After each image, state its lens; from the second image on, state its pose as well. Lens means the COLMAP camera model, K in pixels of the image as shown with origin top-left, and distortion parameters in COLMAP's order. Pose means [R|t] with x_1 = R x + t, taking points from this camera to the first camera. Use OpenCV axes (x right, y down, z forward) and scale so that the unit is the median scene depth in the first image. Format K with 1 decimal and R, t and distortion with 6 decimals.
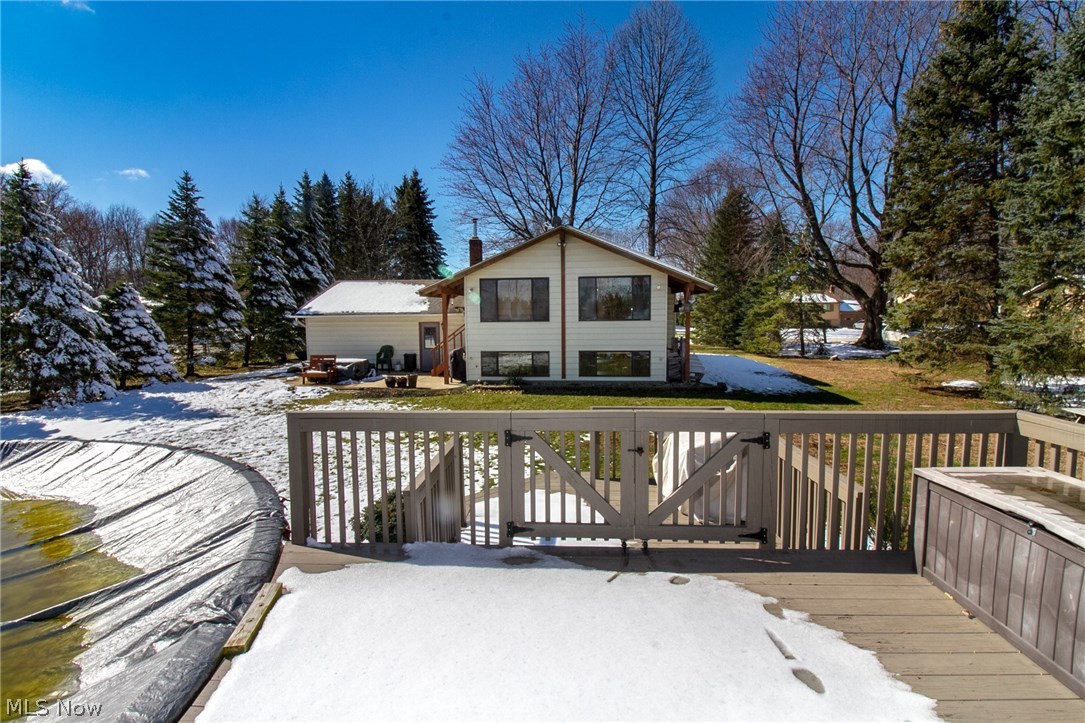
lens RADIAL K [[503.3, 0, 545.3], [0, 503.3, 358.7], [0, 0, 1]] dist [-0.004773, -0.009233]
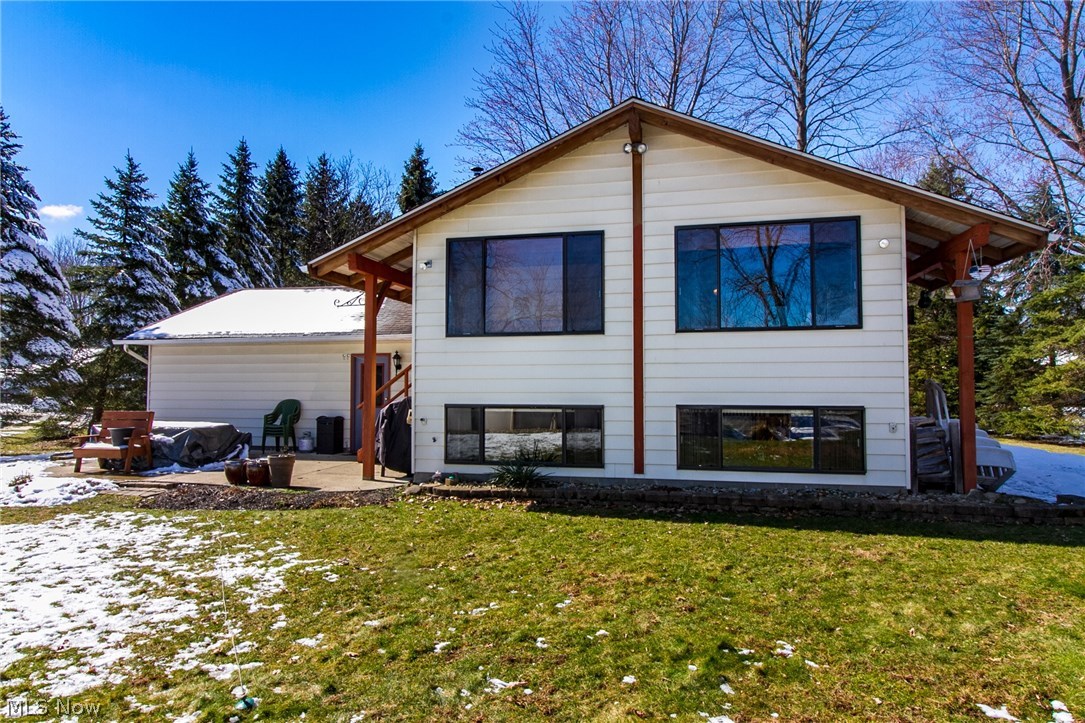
lens RADIAL K [[681.9, 0, 544.3], [0, 681.9, 362.7], [0, 0, 1]] dist [0.010977, 0.000672]
pose [[0.992375, 0.004767, -0.123162, 0.027499], [-0.020209, 0.992021, -0.124440, 0.020306], [0.121586, 0.125981, 0.984554, 0.429755]]
